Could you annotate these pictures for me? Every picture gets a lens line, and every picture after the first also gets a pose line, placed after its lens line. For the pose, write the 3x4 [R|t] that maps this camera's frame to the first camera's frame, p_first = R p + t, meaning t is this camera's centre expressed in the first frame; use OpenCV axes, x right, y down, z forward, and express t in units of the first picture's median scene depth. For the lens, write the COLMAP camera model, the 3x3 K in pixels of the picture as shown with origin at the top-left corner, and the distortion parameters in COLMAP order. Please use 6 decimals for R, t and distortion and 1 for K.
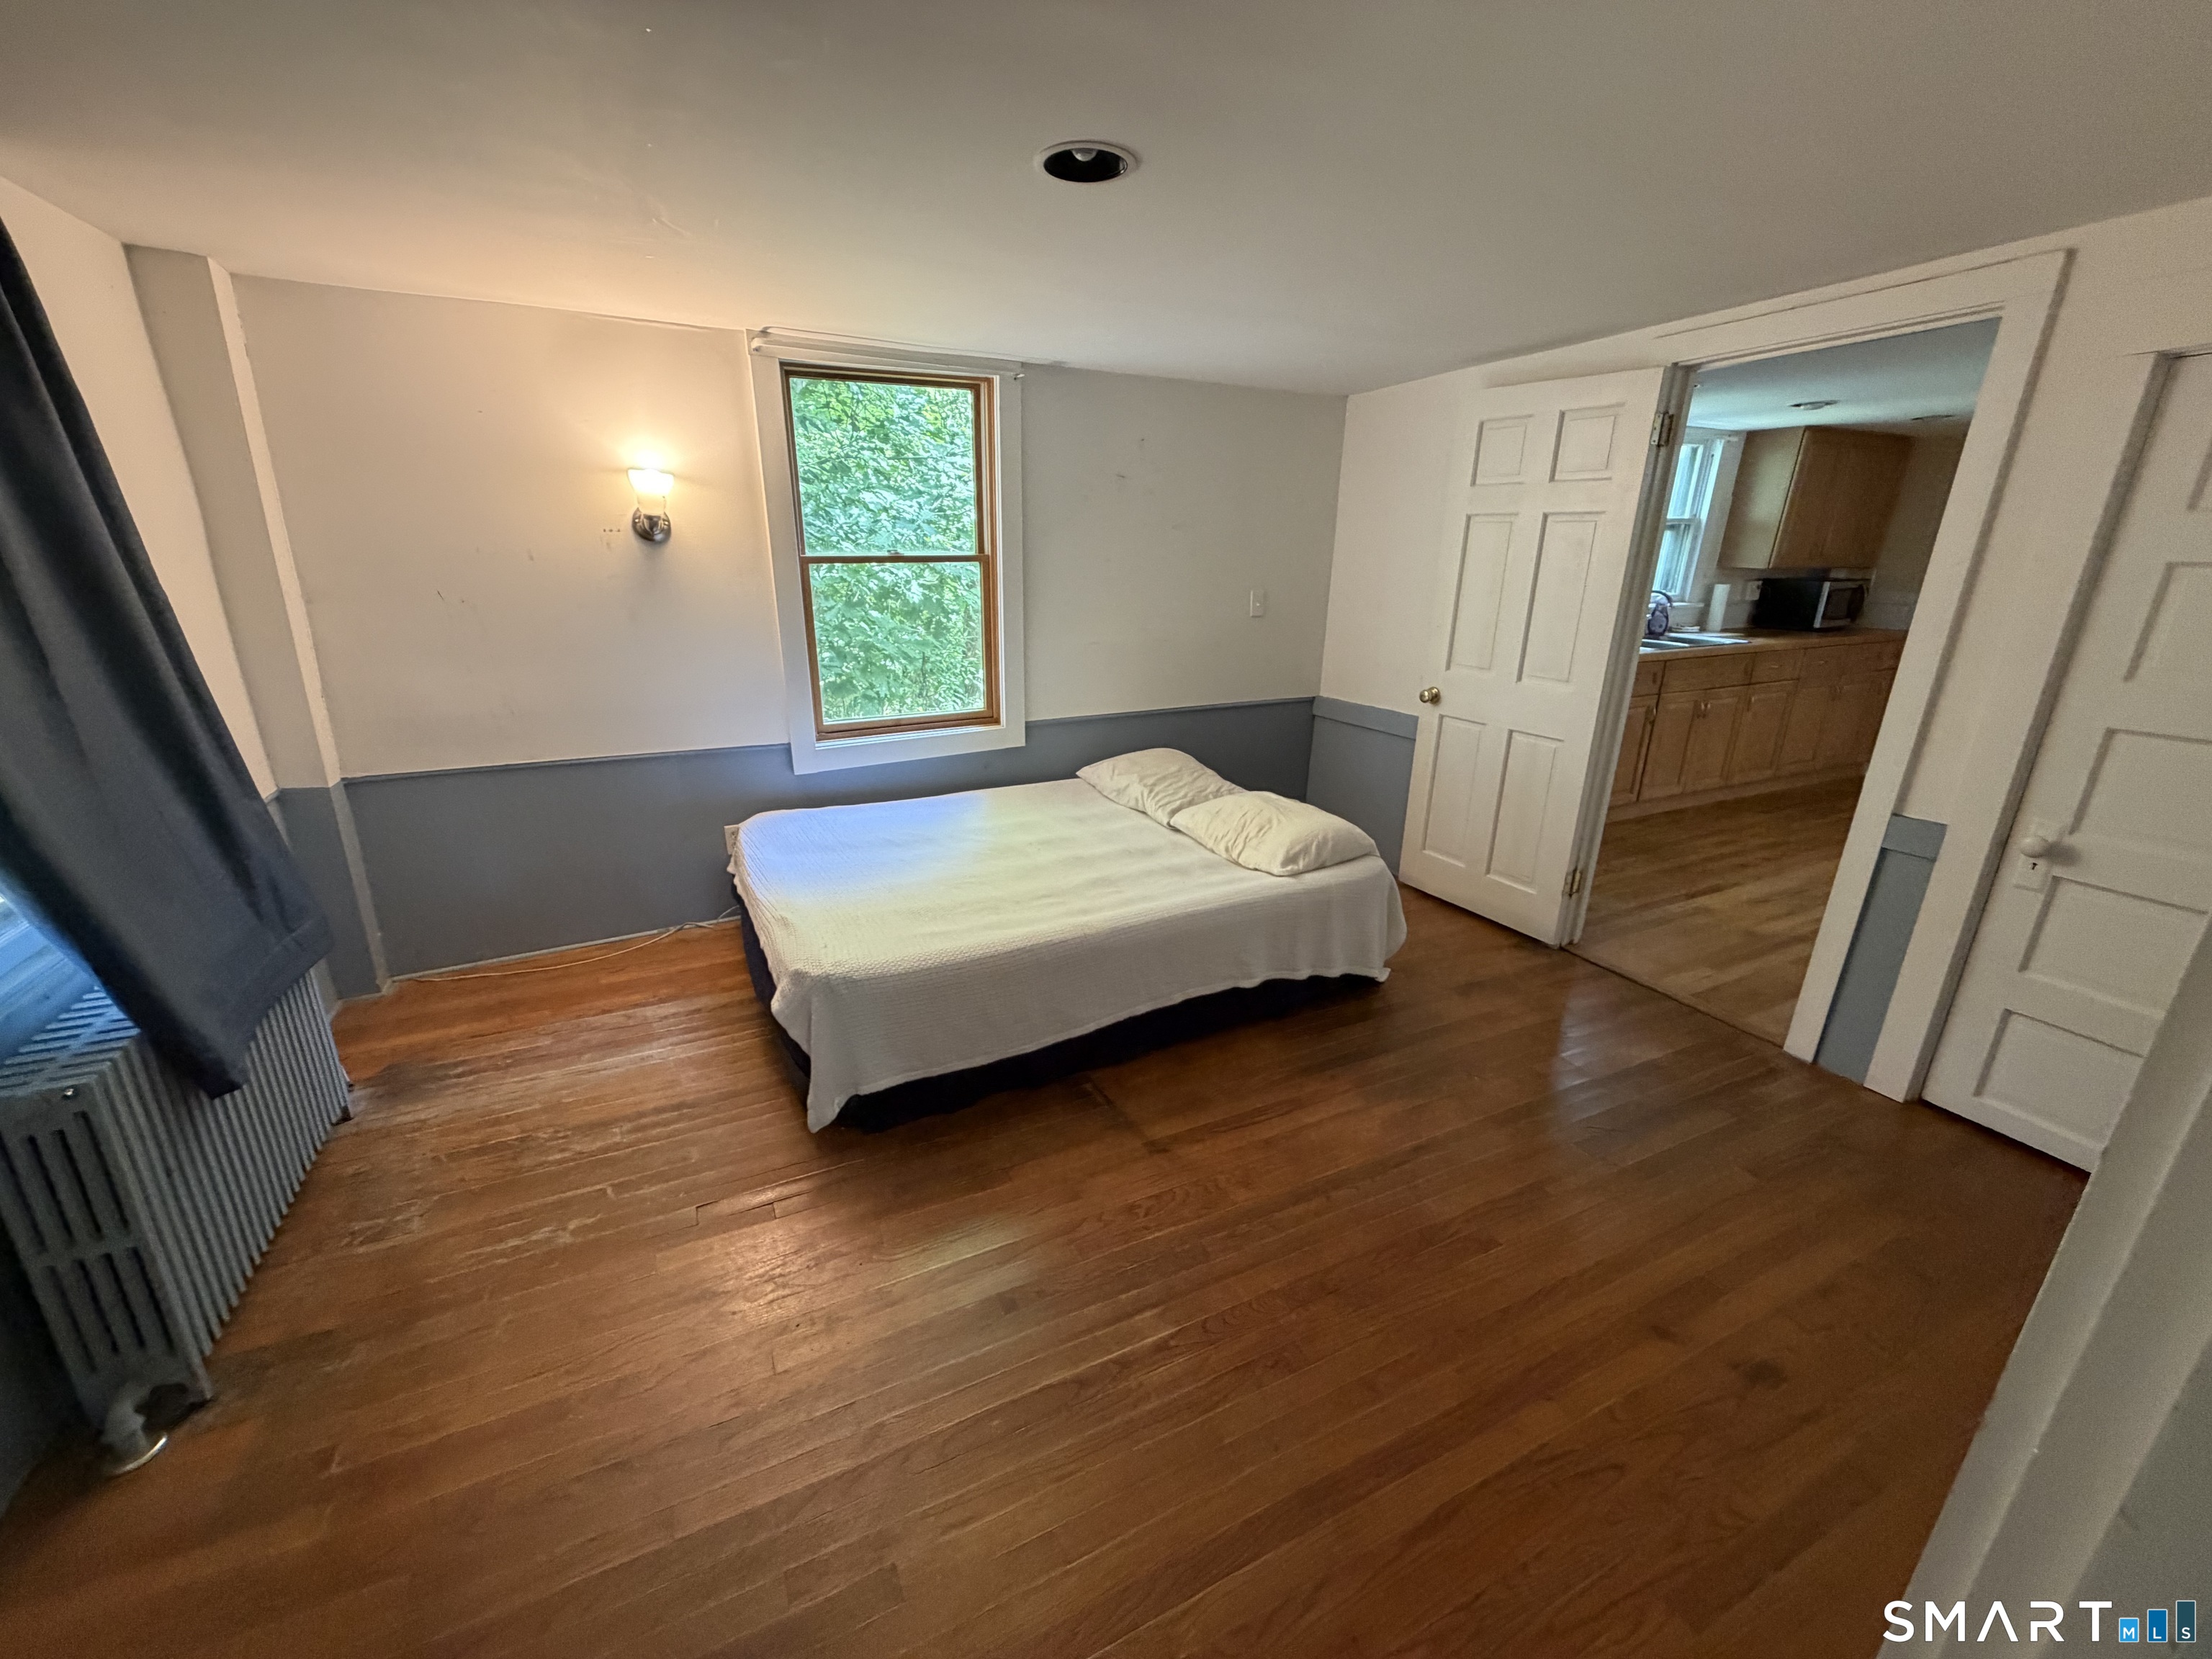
lens RADIAL K [[879.7, 0, 1096.4], [0, 879.7, 814.4], [0, 0, 1]] dist [0.002386, -0.000329]
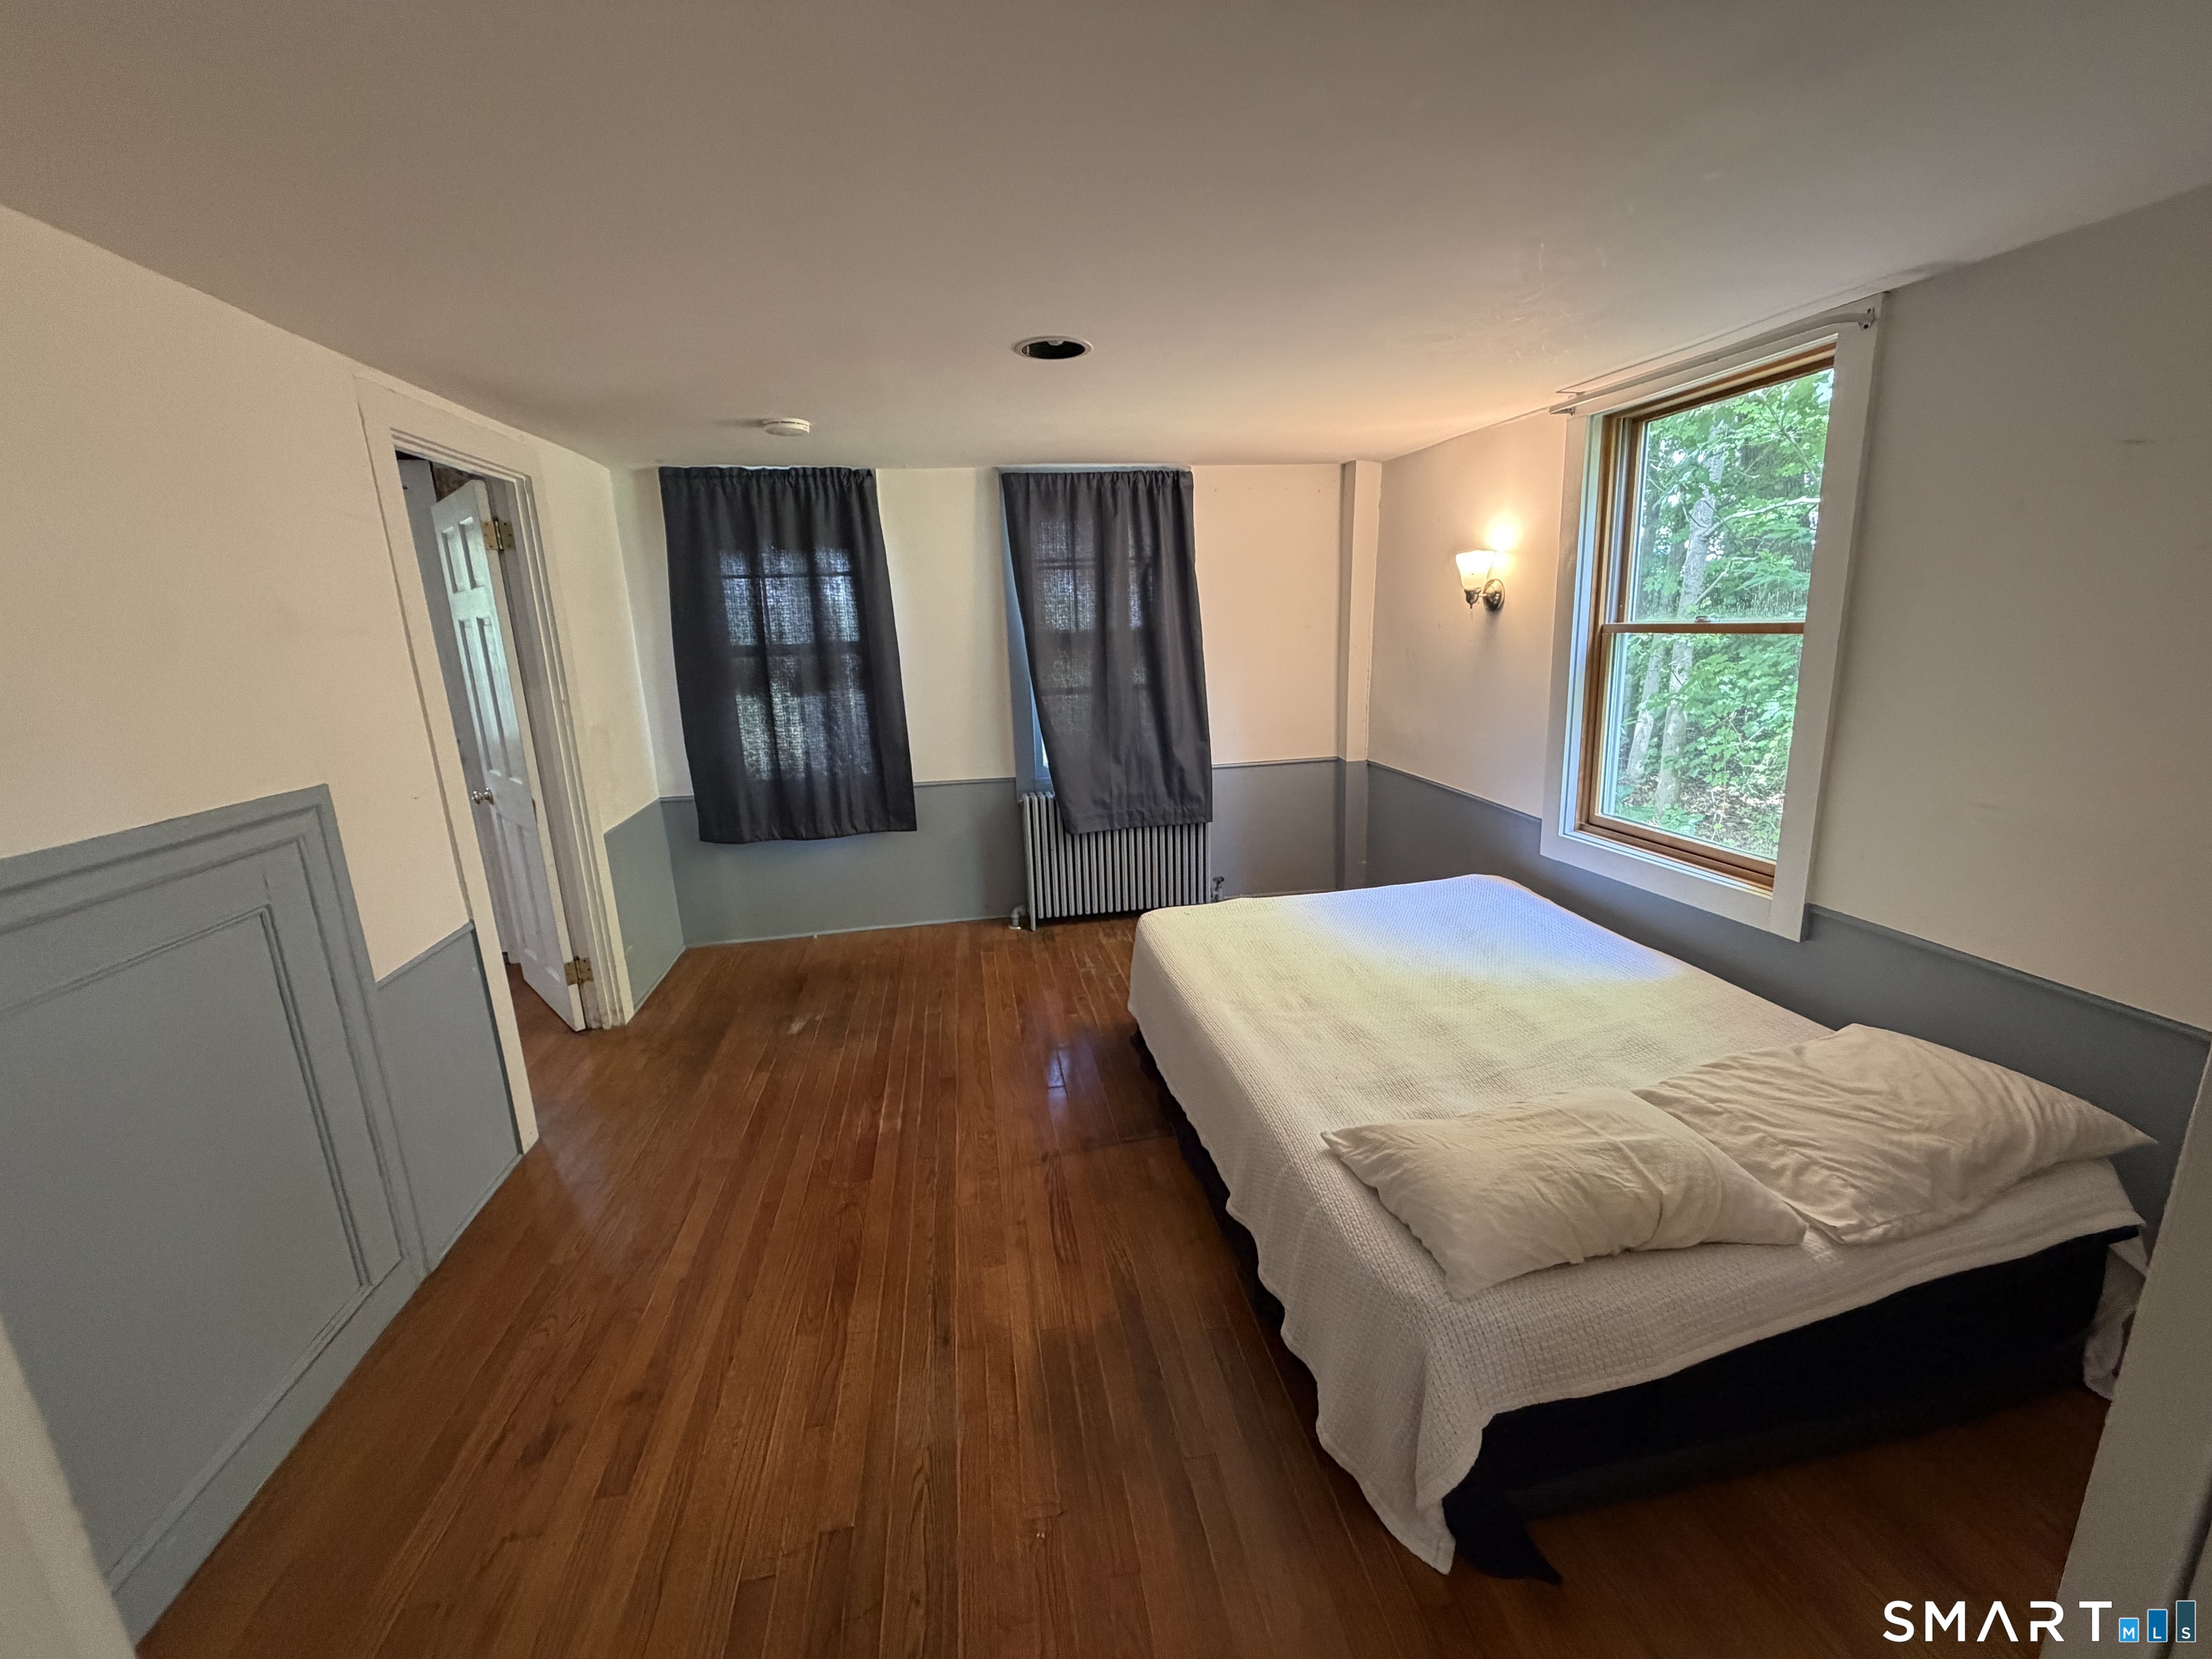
lens RADIAL K [[879.7, 0, 1112.9], [0, 879.7, 820.0], [0, 0, 1]] dist [0.002386, -0.000329]
pose [[-0.259118, 0.220356, -0.940373, 0.717670], [-0.254354, 0.923690, 0.286533, -0.256326], [0.931752, 0.313433, -0.183296, 0.815951]]
